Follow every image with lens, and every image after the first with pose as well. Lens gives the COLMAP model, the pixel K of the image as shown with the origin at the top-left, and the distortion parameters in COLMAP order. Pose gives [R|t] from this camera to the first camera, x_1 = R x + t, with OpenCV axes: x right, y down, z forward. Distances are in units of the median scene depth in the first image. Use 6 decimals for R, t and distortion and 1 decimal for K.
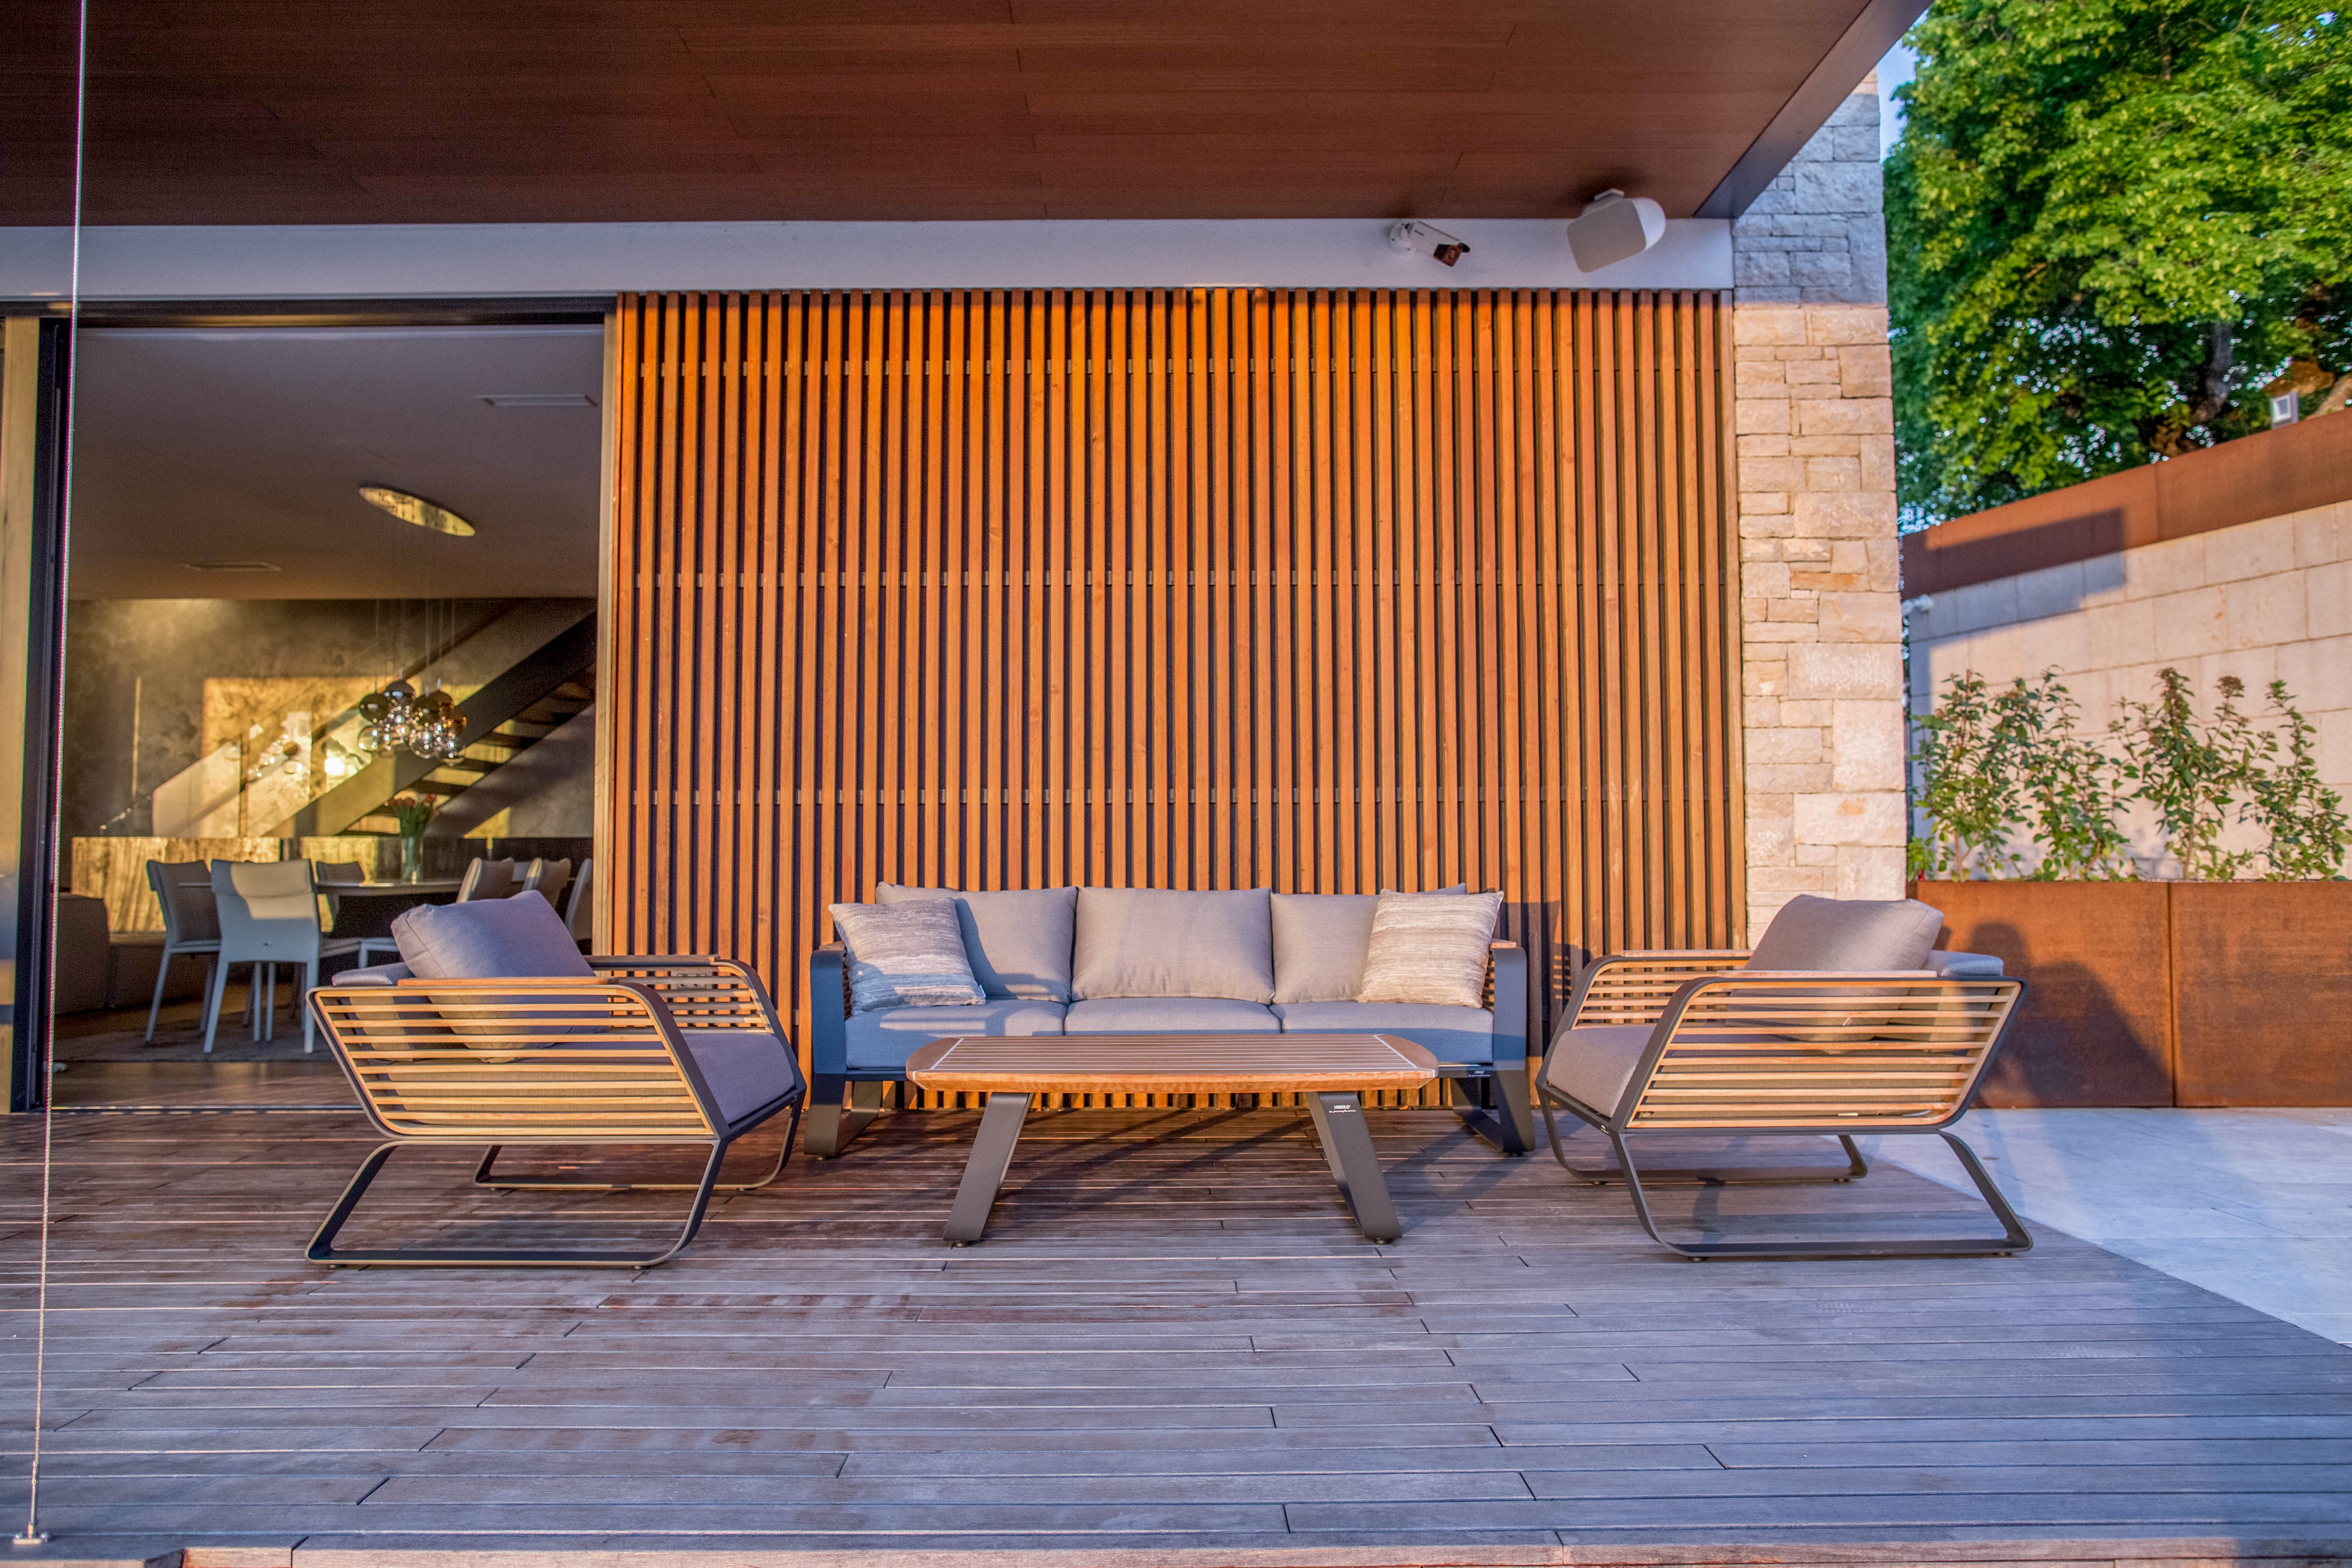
lens RADIAL K [[1641.0, 0, 1178.7], [0, 1641.0, 788.9], [0, 0, 1]] dist [-0.045156, 0.002493]
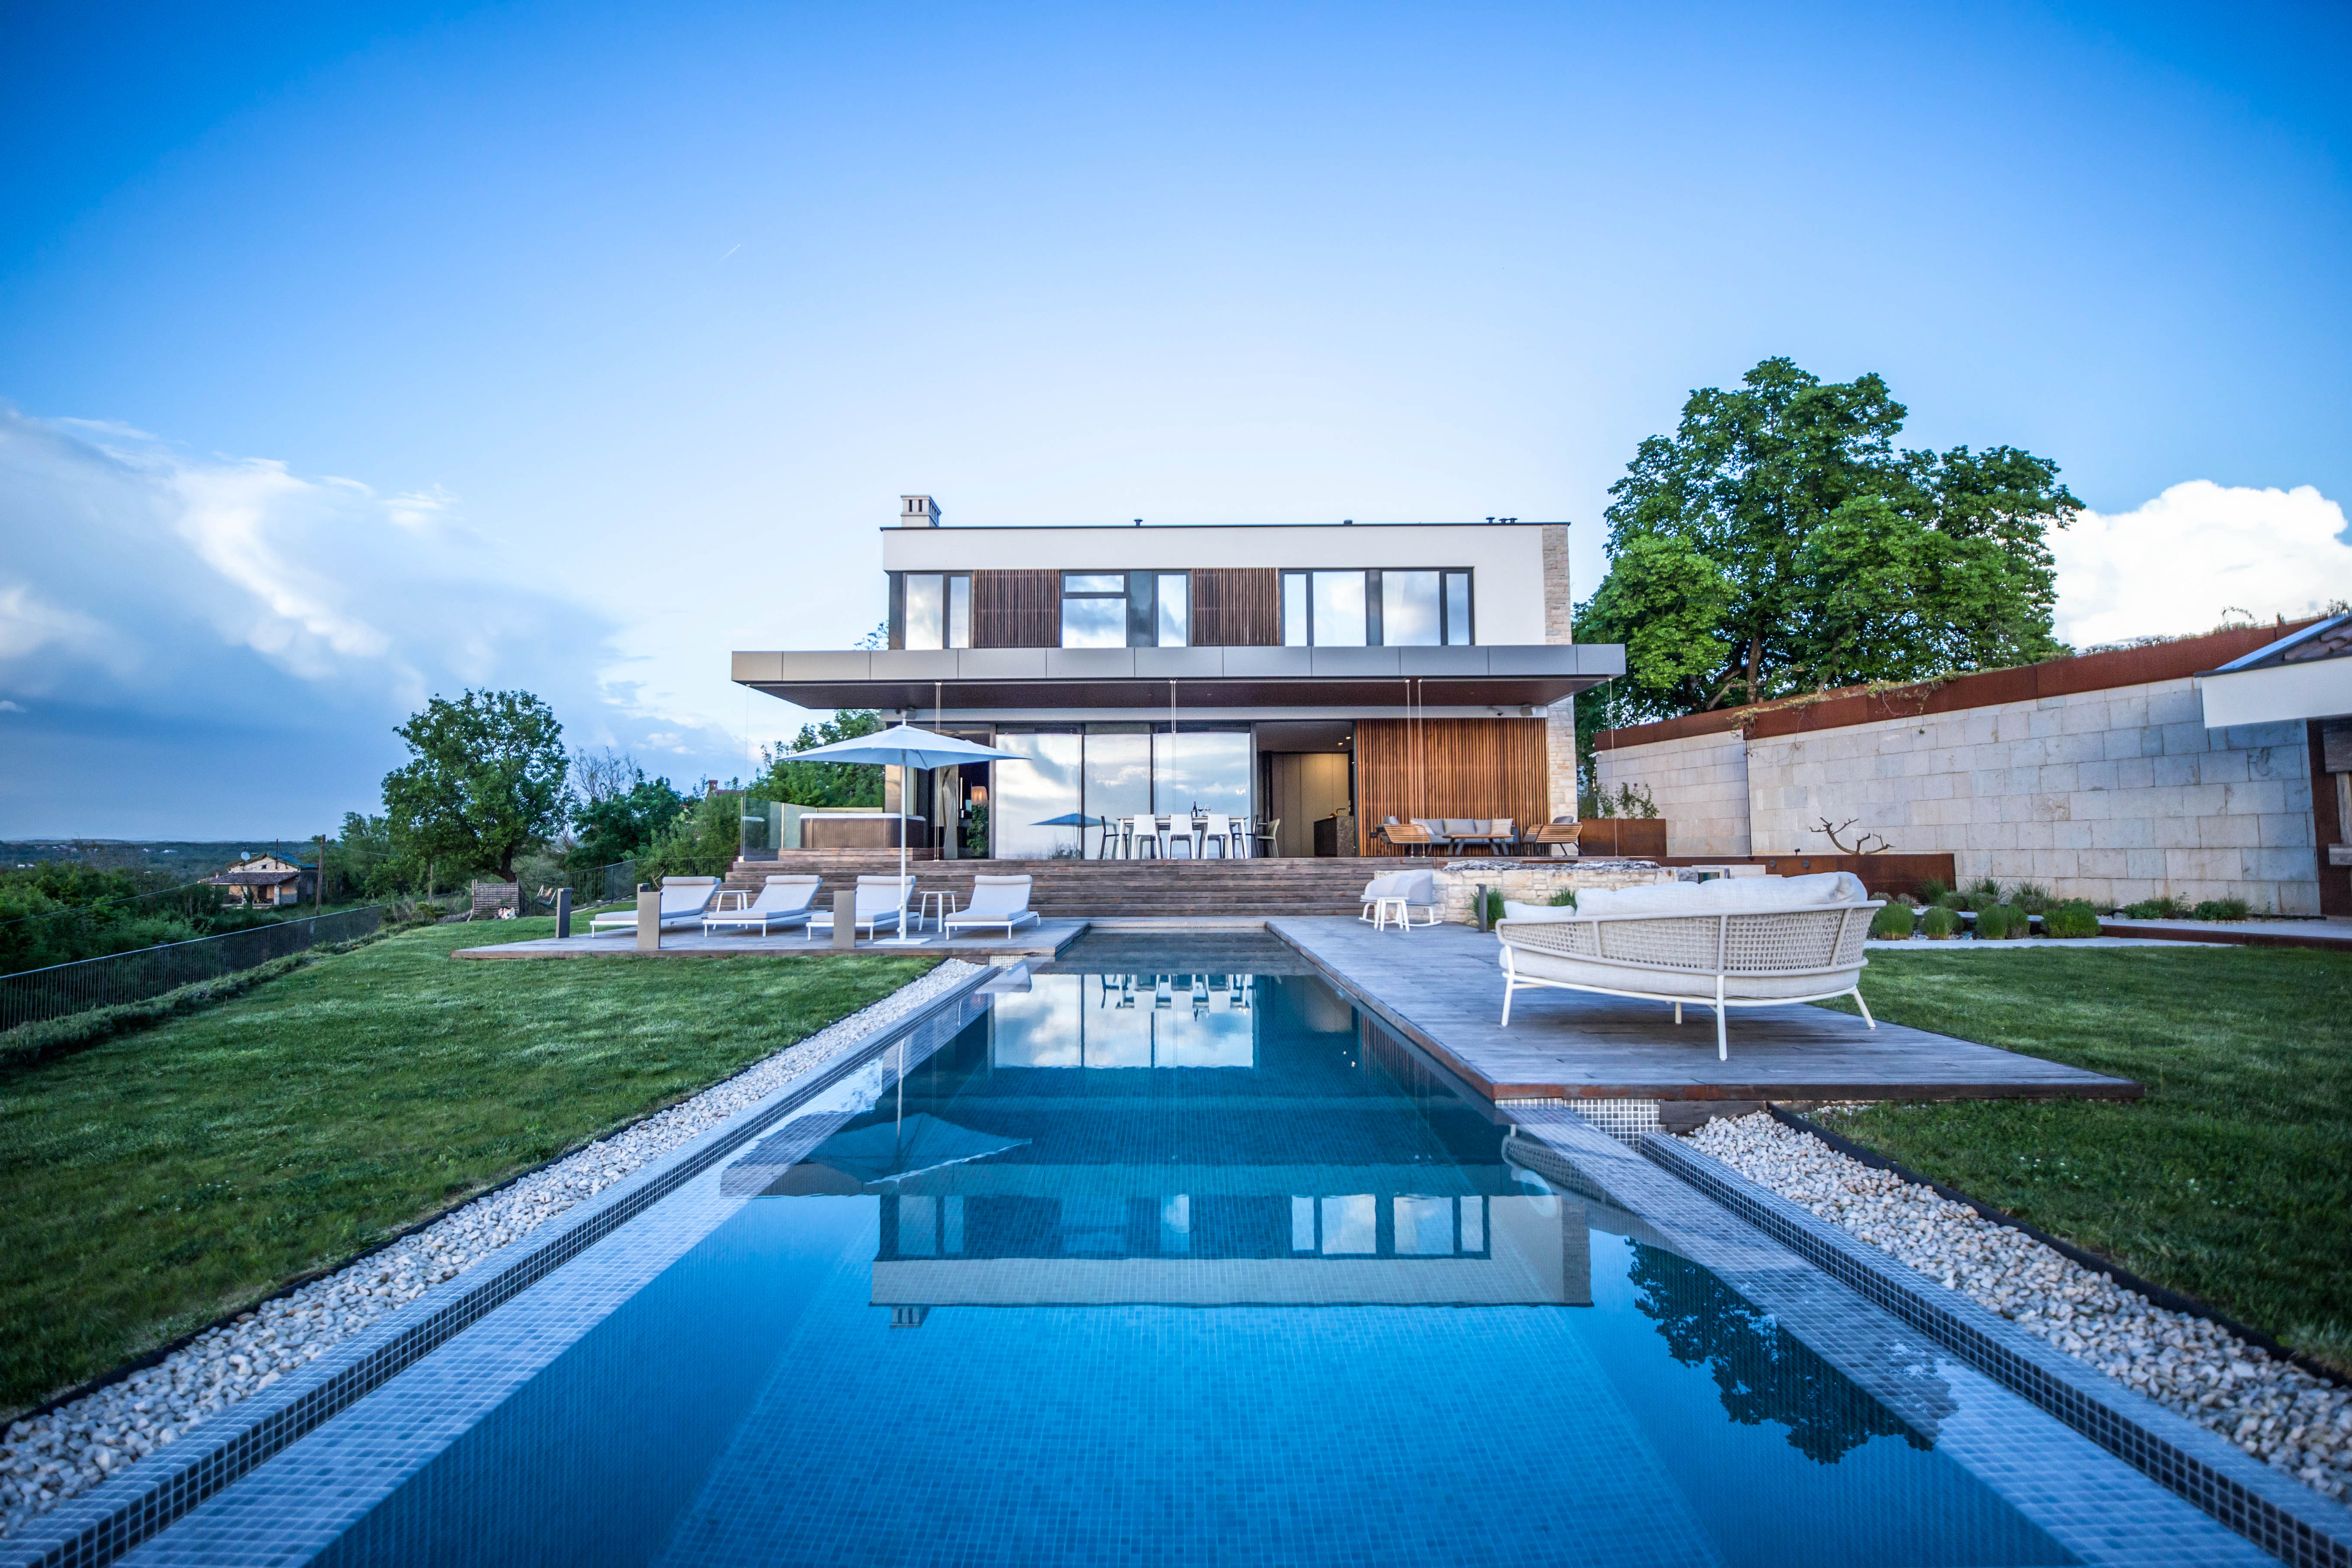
lens RADIAL K [[1010.7, 0, 1176.0], [0, 1010.7, 784.0], [0, 0, 1]] dist [-0.002386, -0.000441]
pose [[0.999860, 0.000151, -0.016753, -0.934776], [-0.000285, 0.999968, -0.007982, -0.039015], [0.016751, 0.007986, 0.999828, -2.654773]]
